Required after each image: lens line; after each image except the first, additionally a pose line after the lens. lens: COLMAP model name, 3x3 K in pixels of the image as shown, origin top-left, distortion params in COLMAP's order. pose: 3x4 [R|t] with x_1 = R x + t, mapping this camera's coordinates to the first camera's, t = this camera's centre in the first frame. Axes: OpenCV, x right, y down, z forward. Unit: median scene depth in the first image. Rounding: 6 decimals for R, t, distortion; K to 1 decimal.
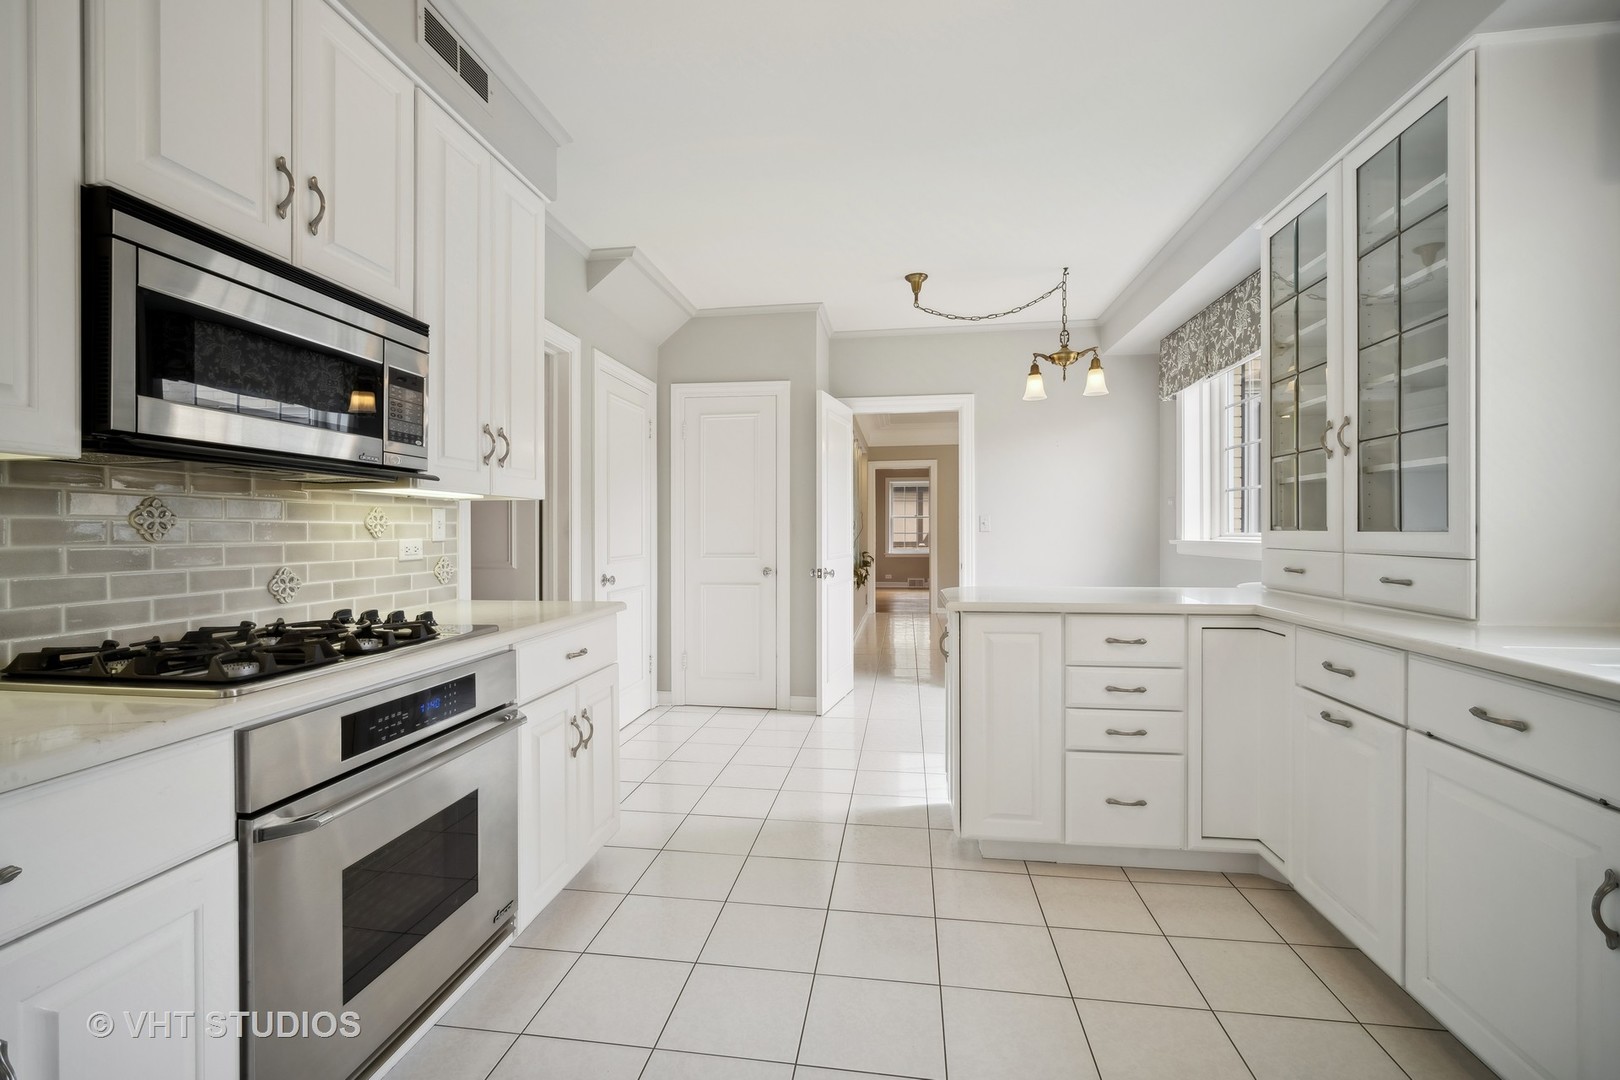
lens RADIAL K [[717.0, 0, 808.6], [0, 717.0, 531.7], [0, 0, 1]] dist [-0.000245, 0.000085]
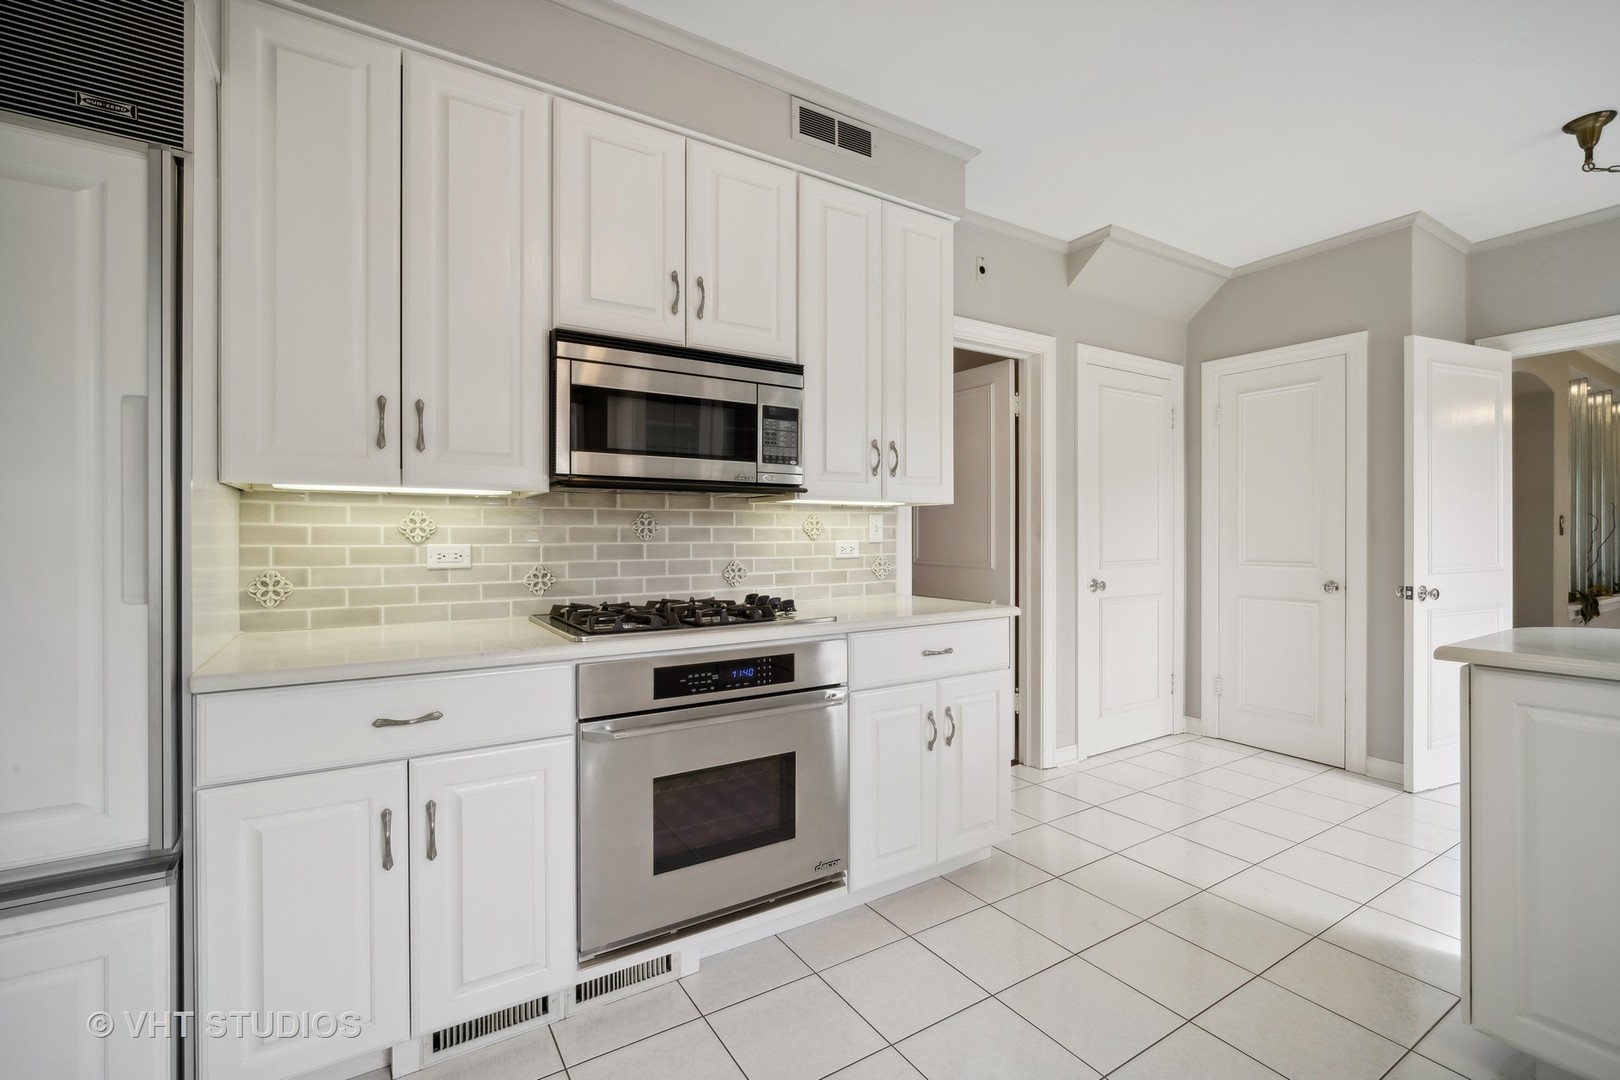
lens RADIAL K [[711.9, 0, 808.0], [0, 711.9, 535.4], [0, 0, 1]] dist [-0.006402, -0.000471]
pose [[0.650419, 0.002452, -0.759571, 0.390835], [-0.000456, 0.999996, 0.002837, -0.002205], [0.759575, -0.001499, 0.650418, 0.217390]]
